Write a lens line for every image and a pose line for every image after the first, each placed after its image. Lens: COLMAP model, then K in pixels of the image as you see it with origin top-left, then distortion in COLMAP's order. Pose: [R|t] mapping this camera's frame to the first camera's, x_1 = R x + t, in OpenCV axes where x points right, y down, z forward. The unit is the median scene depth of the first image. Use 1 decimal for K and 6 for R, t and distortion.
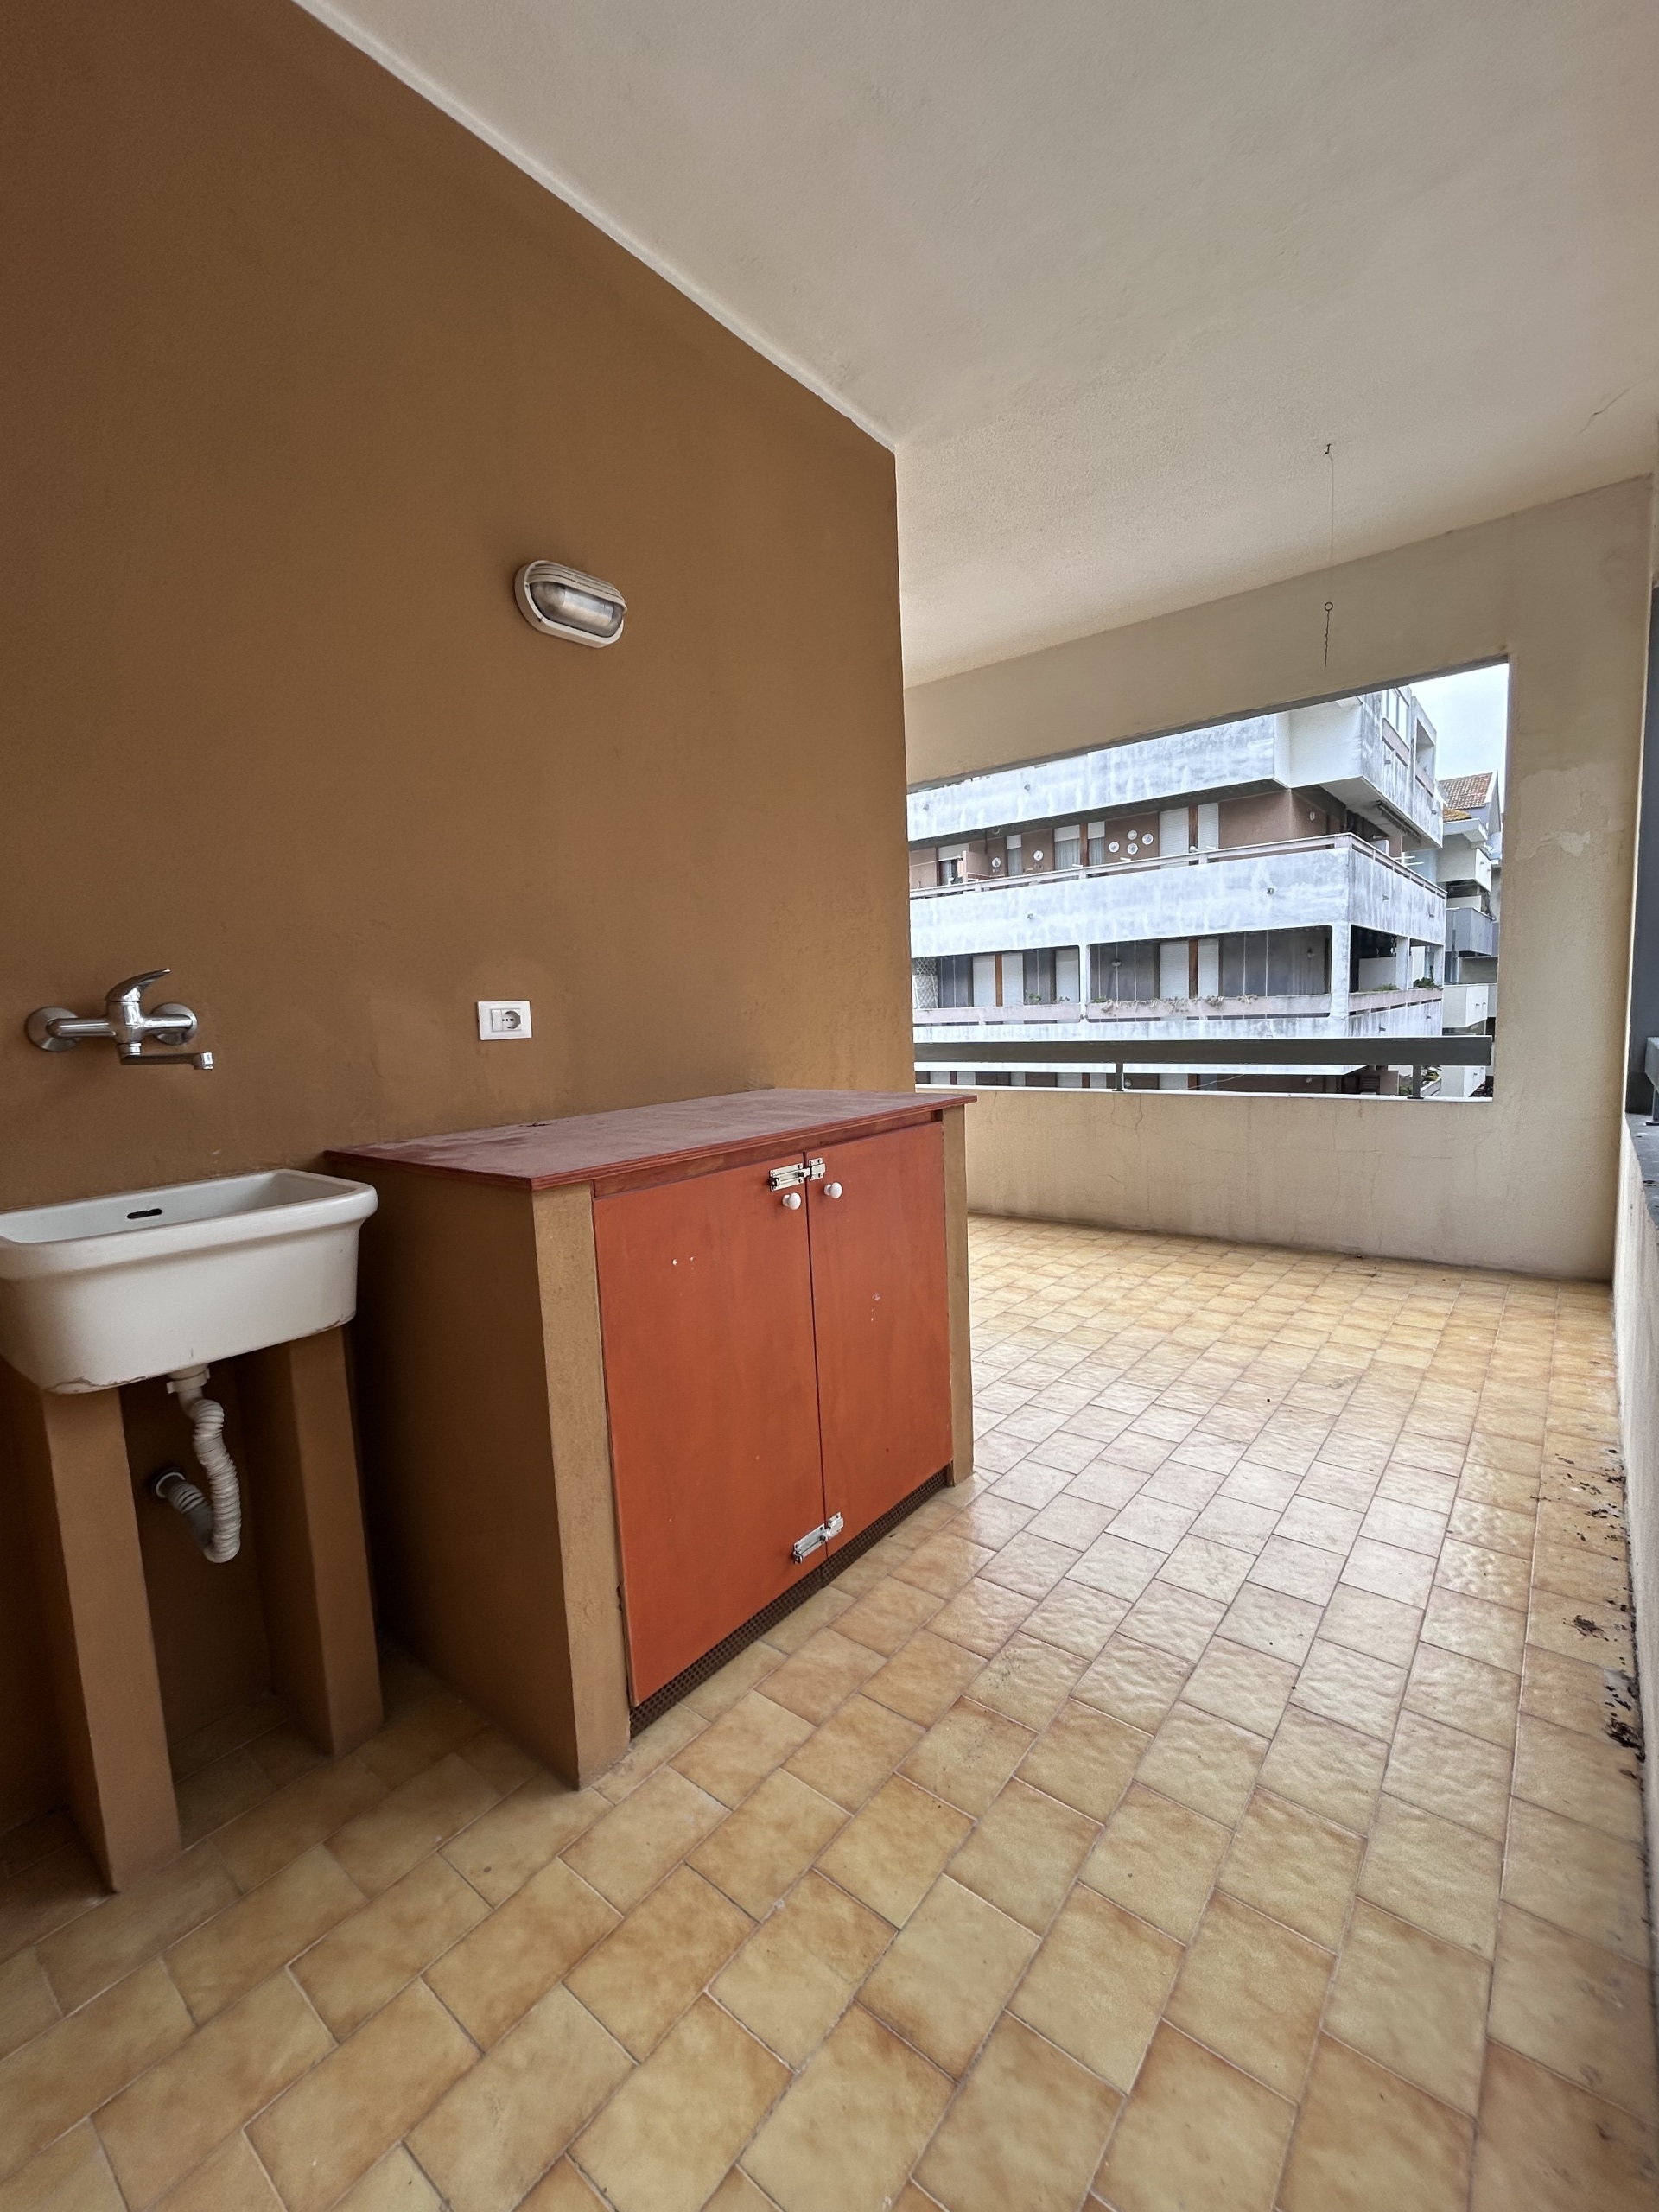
lens RADIAL K [[932.6, 0, 829.5], [0, 932.6, 1106.0], [0, 0, 1]] dist [-0.000450, -0.000126]
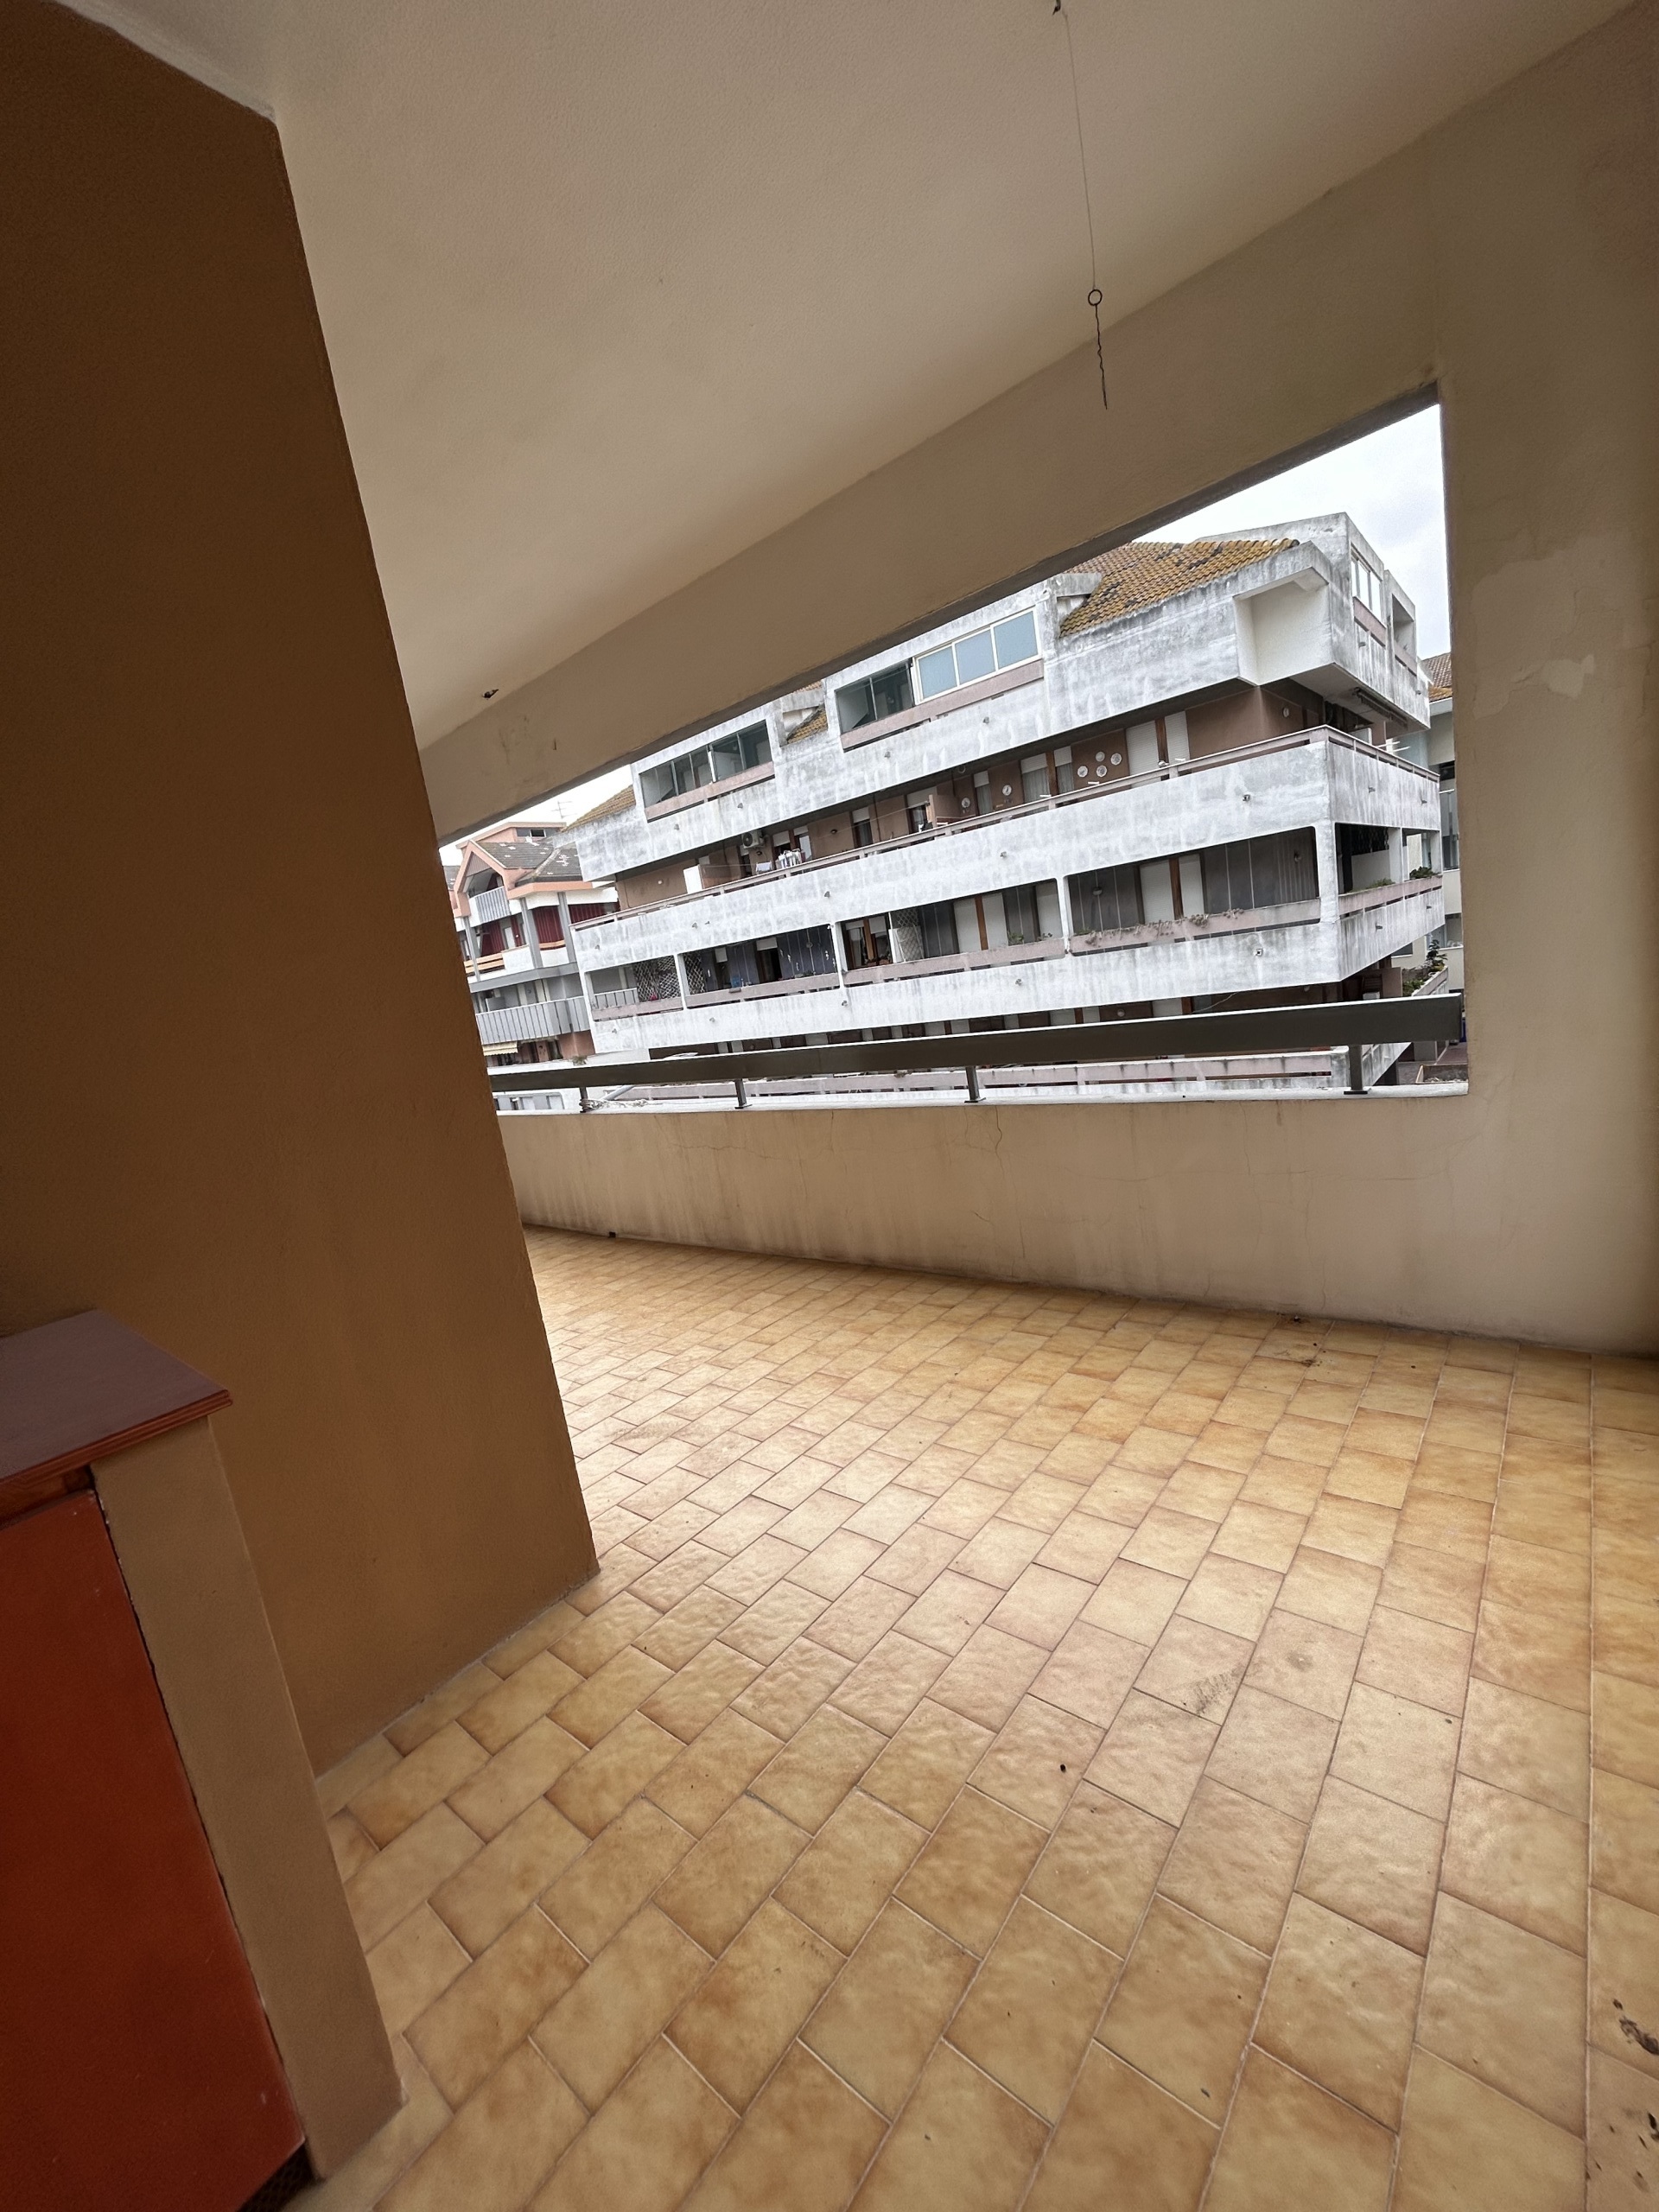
lens RADIAL K [[889.2, 0, 829.5], [0, 889.2, 1106.0], [0, 0, 1]] dist [0.000499, 0.000461]
pose [[0.992919, -0.112364, -0.038557, 0.047299], [0.114299, 0.992069, 0.052292, -0.013622], [0.032375, -0.056329, 0.997887, 0.058833]]
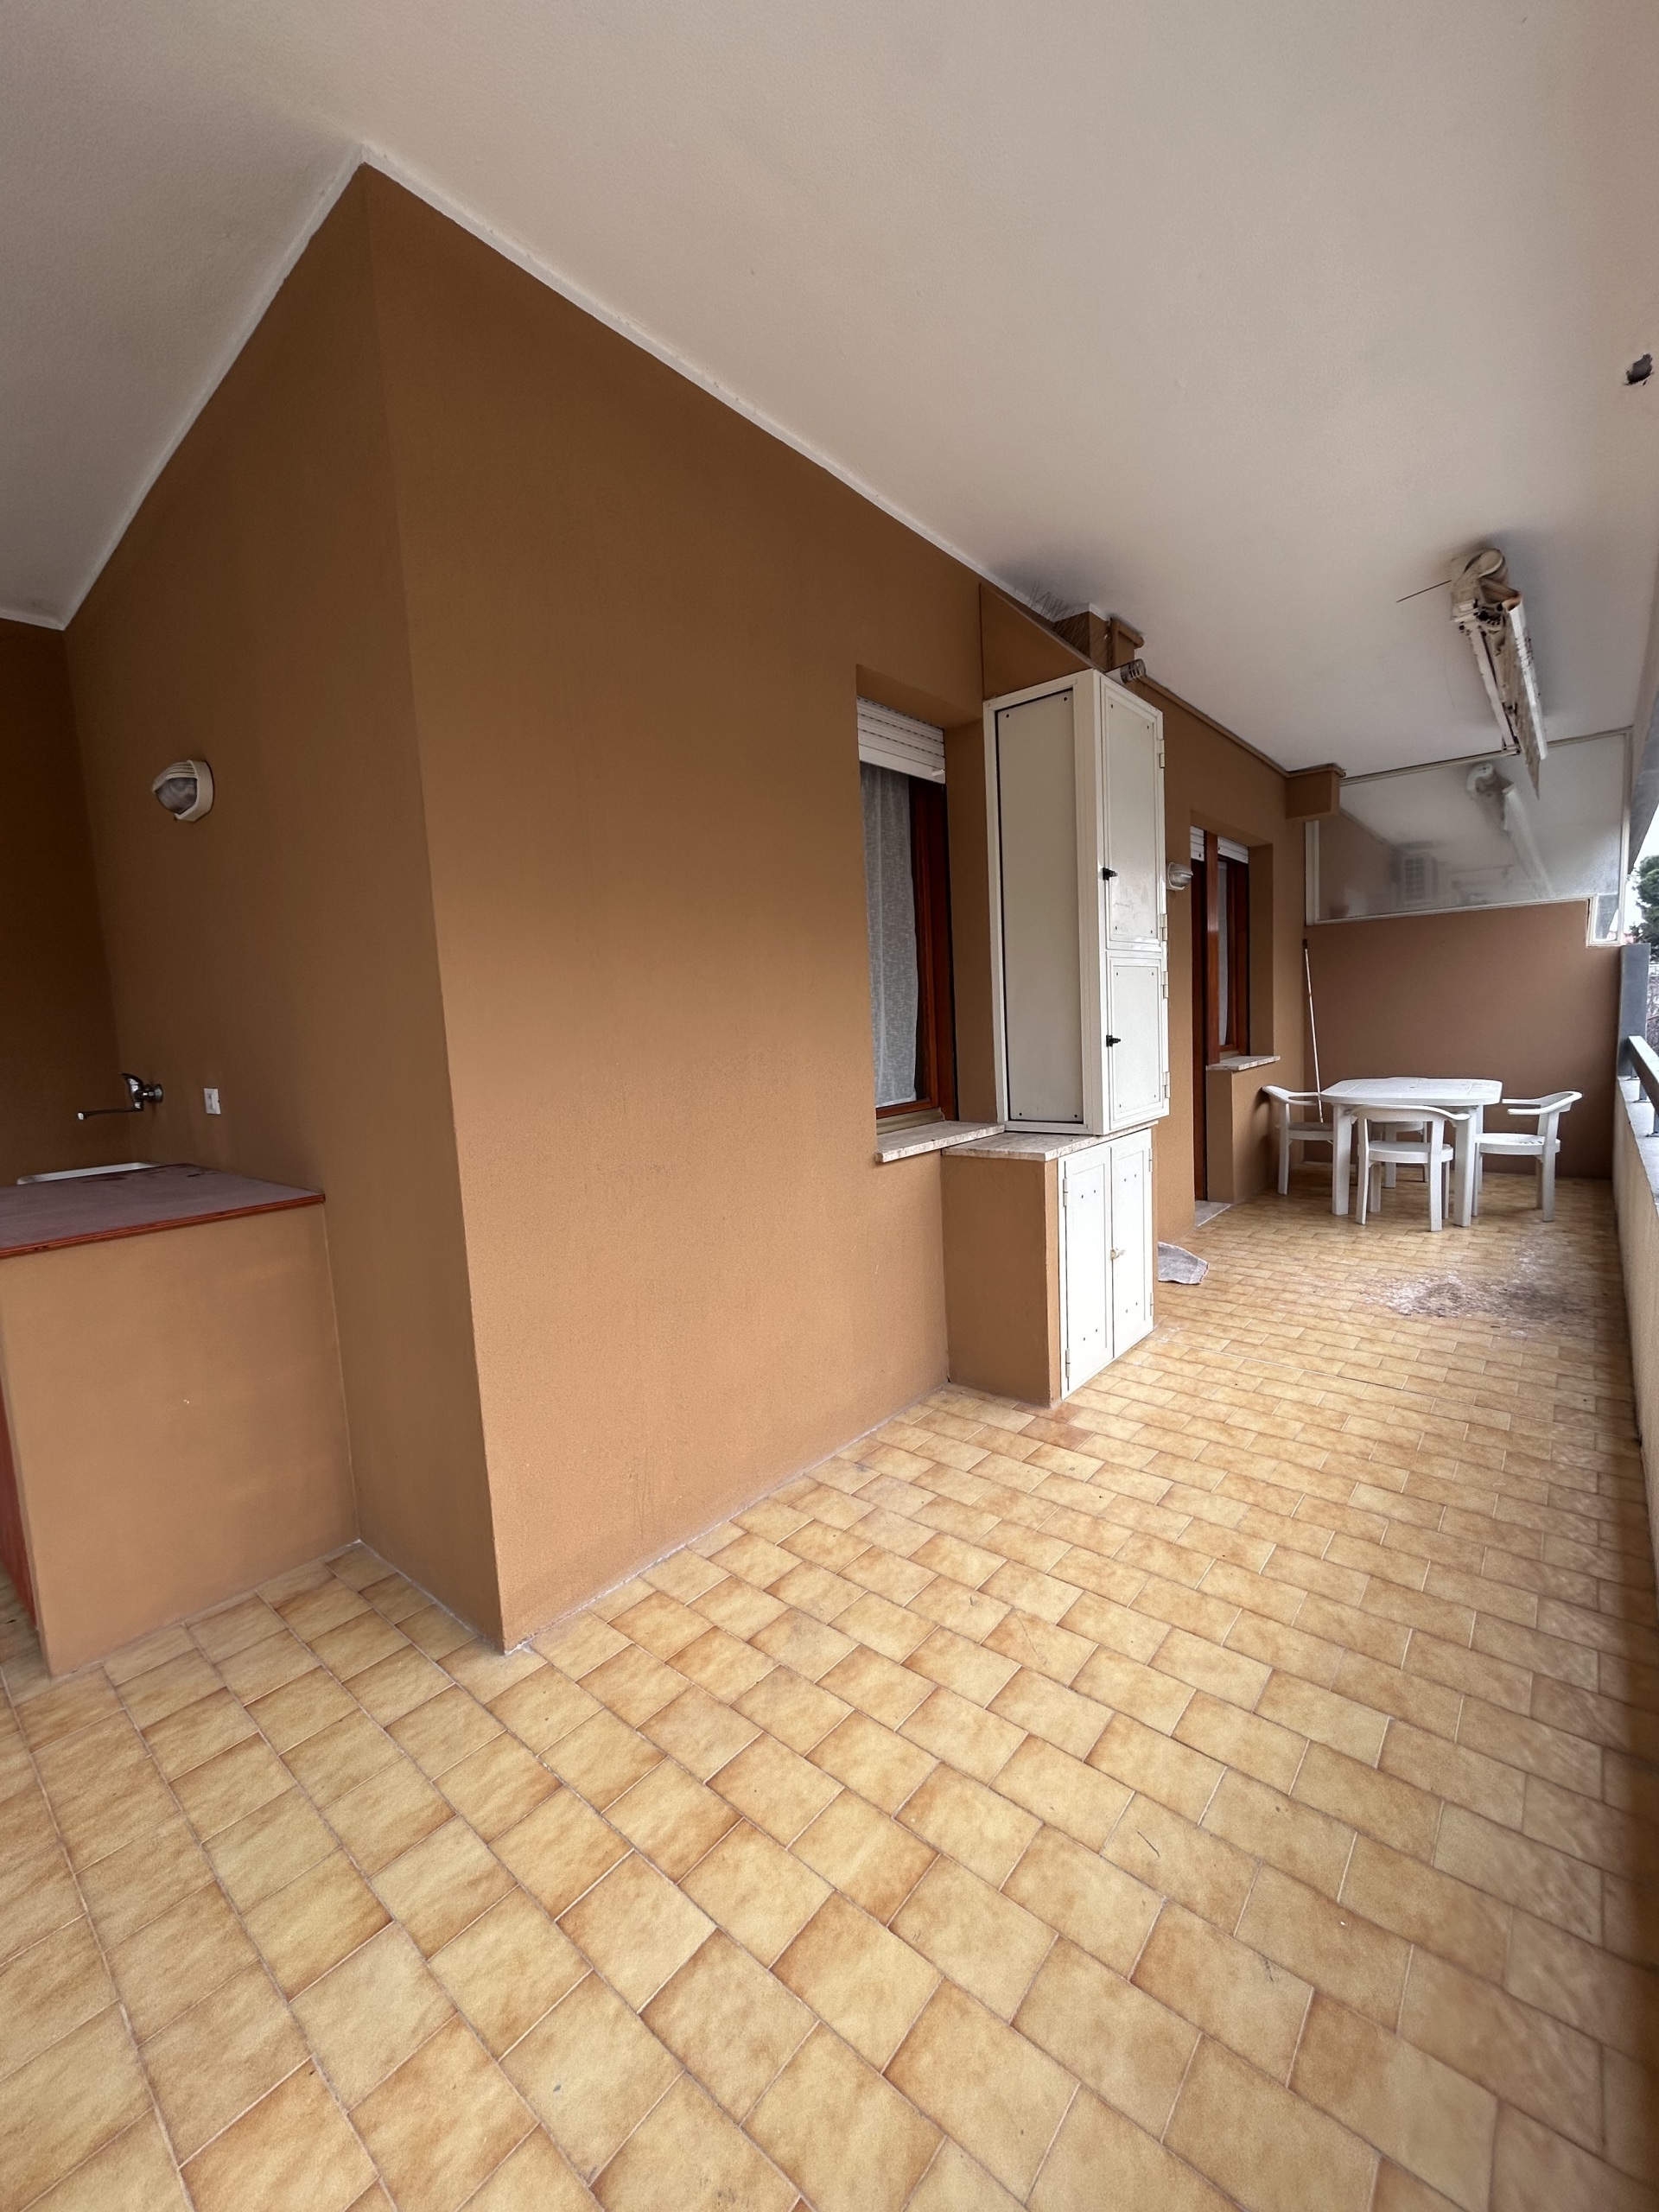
lens RADIAL K [[889.2, 0, 829.5], [0, 889.2, 1106.0], [0, 0, 1]] dist [0.000499, 0.000461]
pose [[-0.020289, 0.136980, -0.990366, 0.091264], [-0.051668, 0.989103, 0.137864, -0.029055], [0.998458, 0.053967, -0.012991, 0.176696]]
